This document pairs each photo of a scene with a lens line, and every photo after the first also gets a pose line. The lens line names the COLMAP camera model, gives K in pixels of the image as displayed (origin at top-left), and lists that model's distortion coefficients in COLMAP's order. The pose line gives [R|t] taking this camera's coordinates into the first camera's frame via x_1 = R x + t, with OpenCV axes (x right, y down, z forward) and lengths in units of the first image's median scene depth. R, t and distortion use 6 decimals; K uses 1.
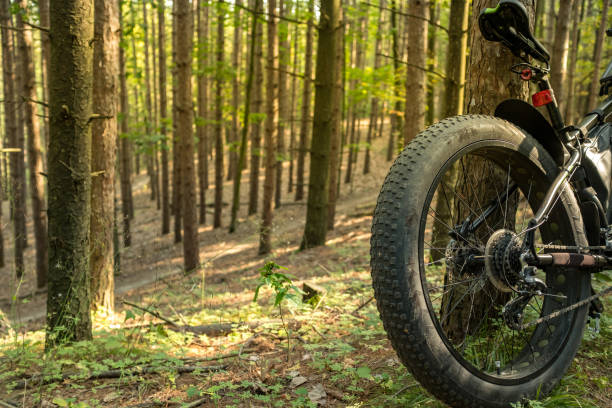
lens RADIAL K [[632.4, 0, 306.0], [0, 632.4, 204.0], [0, 0, 1]] dist [-0.126936, 0.233370]
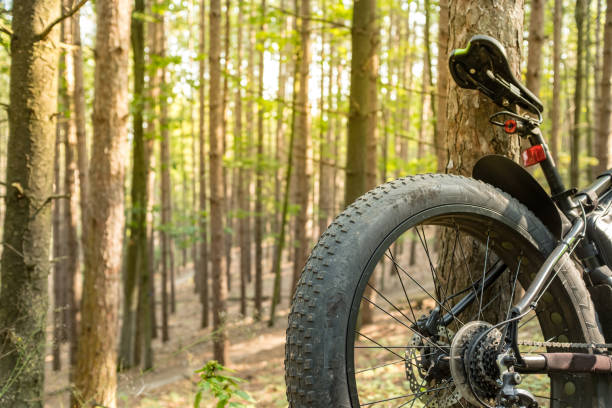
lens RADIAL K [[632.4, 0, 306.0], [0, 632.4, 204.0], [0, 0, 1]] dist [-0.126936, 0.233370]
pose [[0.996638, -0.014791, -0.080588, 0.148594], [0.002746, 0.989047, -0.147576, 0.010012], [0.081888, 0.146859, 0.985762, 0.189051]]
